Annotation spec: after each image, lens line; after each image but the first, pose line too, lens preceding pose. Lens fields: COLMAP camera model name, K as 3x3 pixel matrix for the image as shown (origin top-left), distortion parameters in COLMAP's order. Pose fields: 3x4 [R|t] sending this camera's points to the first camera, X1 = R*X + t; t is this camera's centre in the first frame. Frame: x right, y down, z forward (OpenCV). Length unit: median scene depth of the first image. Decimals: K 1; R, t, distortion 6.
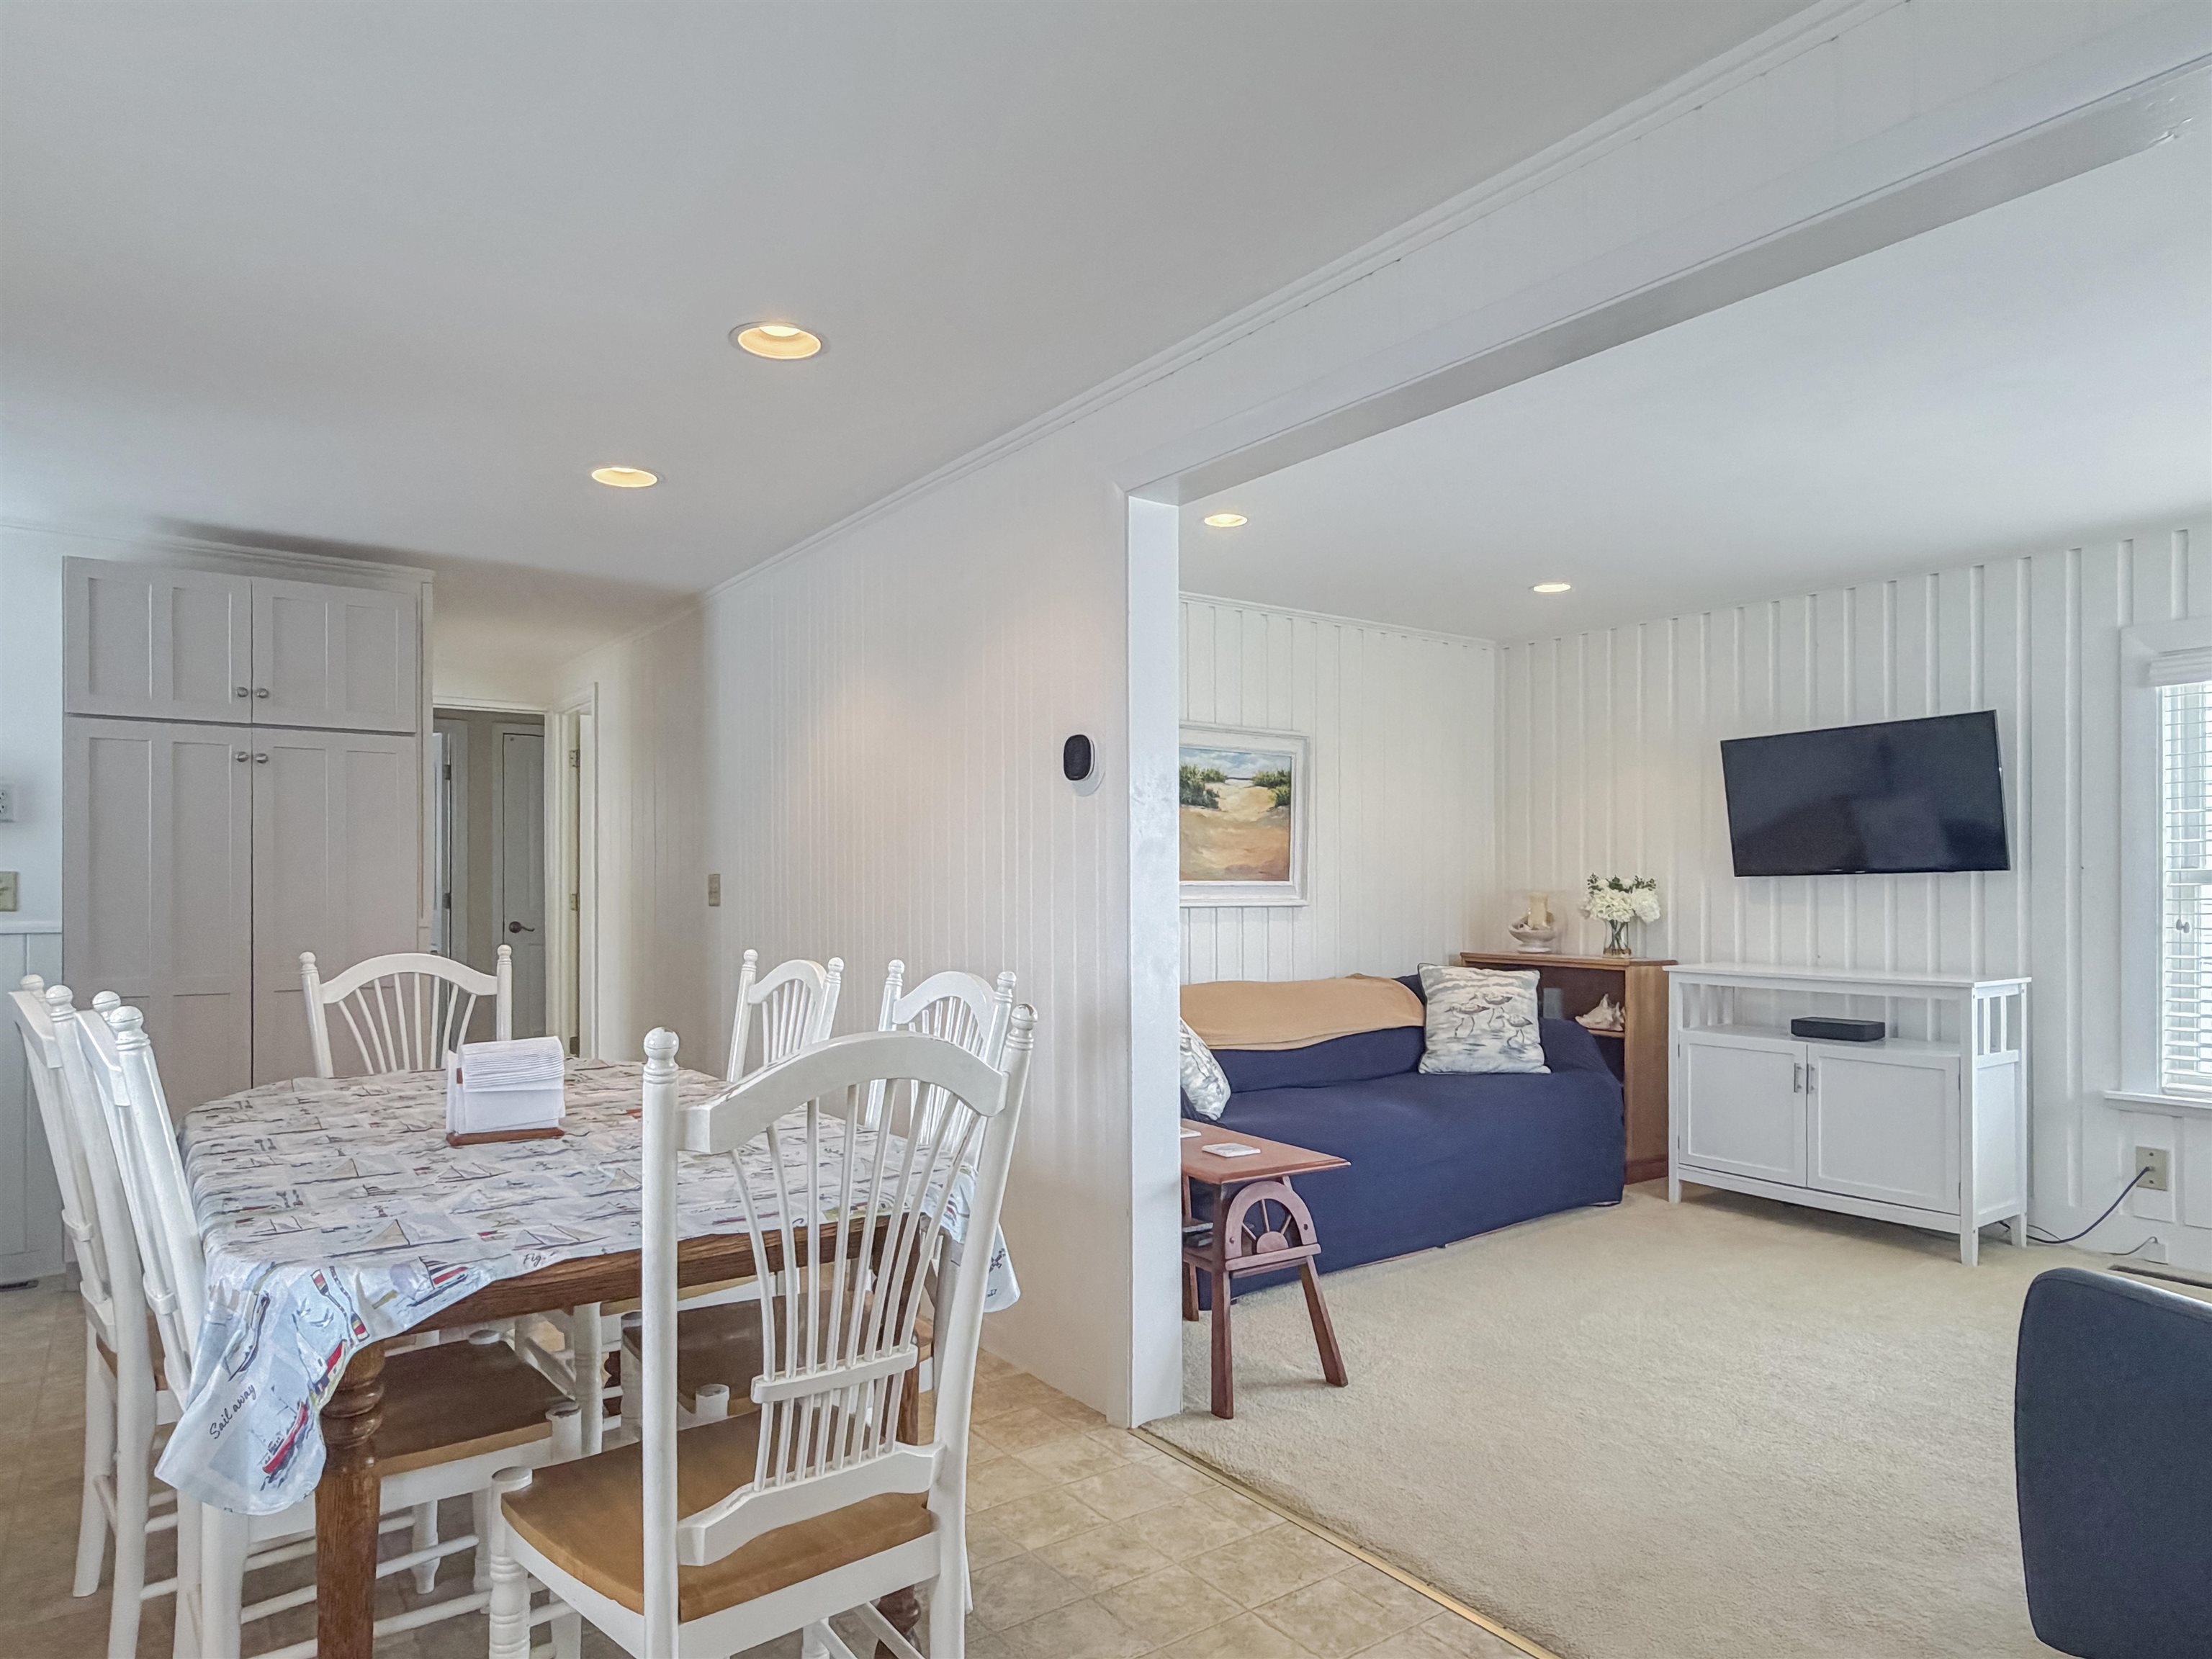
lens RADIAL K [[1301.5, 0, 1119.5], [0, 1301.5, 905.8], [0, 0, 1]] dist [-0.002539, 0.003045]
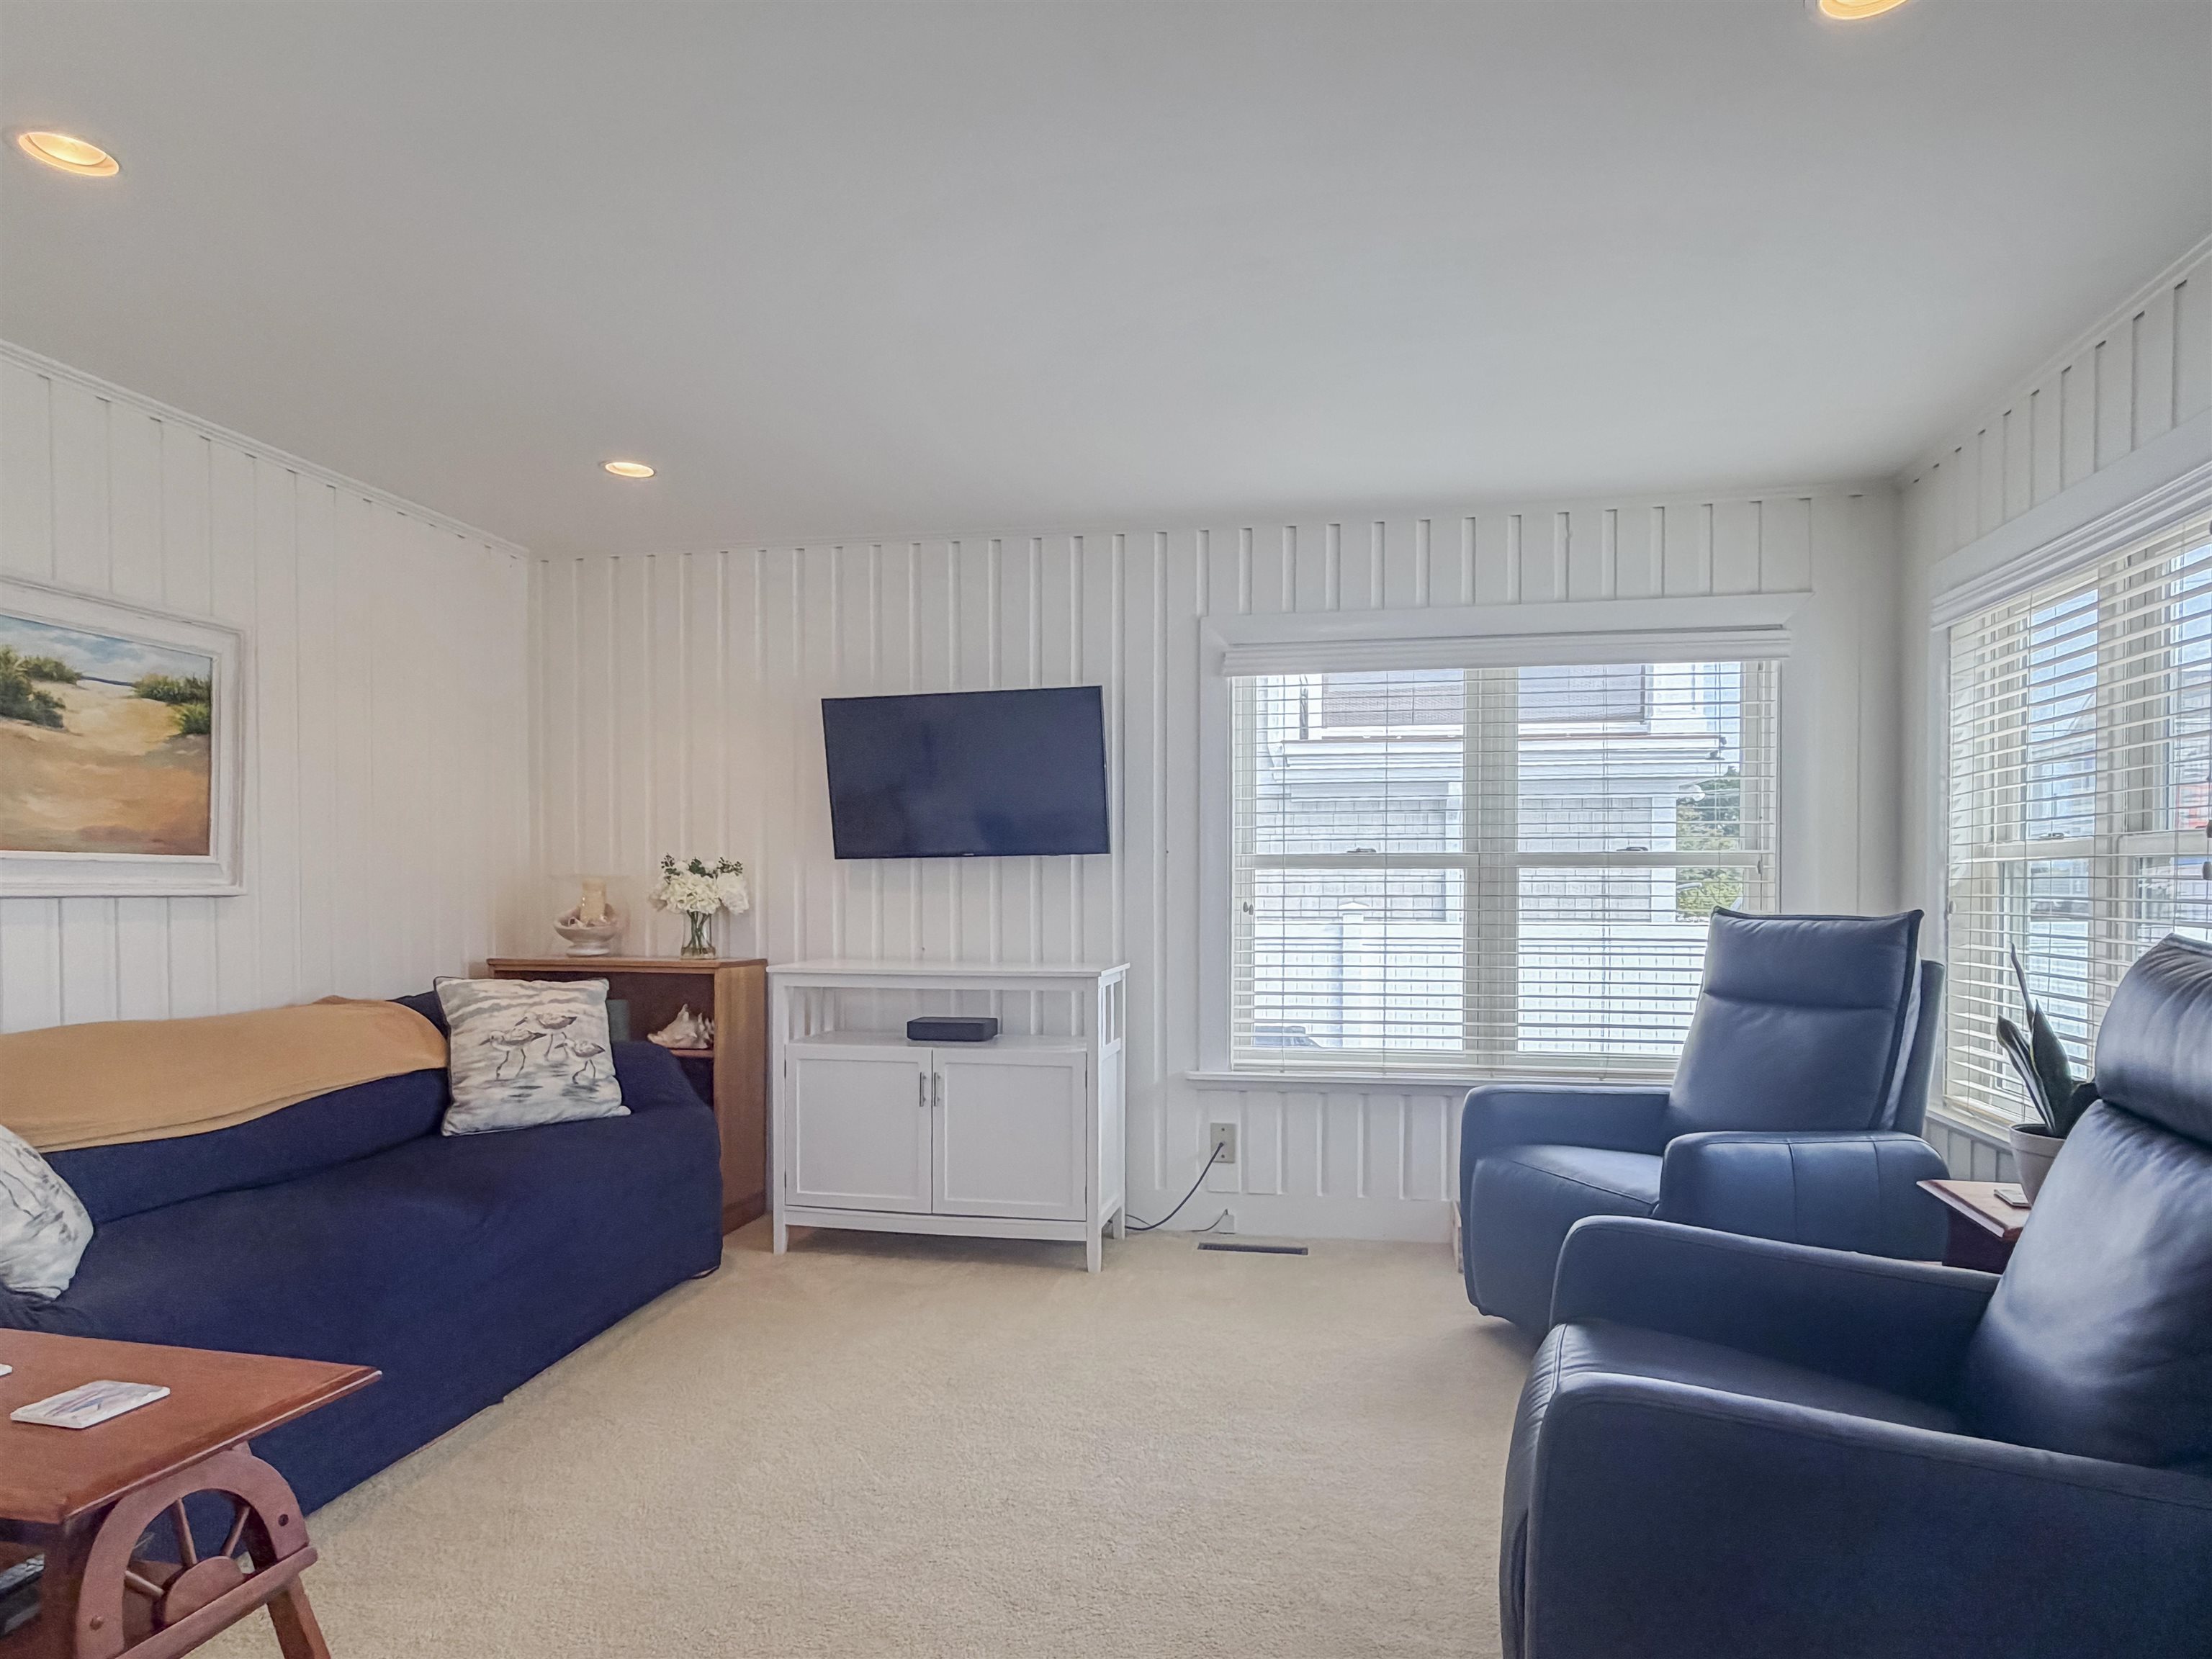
lens RADIAL K [[1301.5, 0, 1119.5], [0, 1301.5, 905.8], [0, 0, 1]] dist [-0.002539, 0.003045]
pose [[0.730448, -0.008960, 0.682910, 0.022960], [0.008223, 0.999957, 0.004323, 0.006356], [-0.682919, 0.002458, 0.730490, 0.249144]]
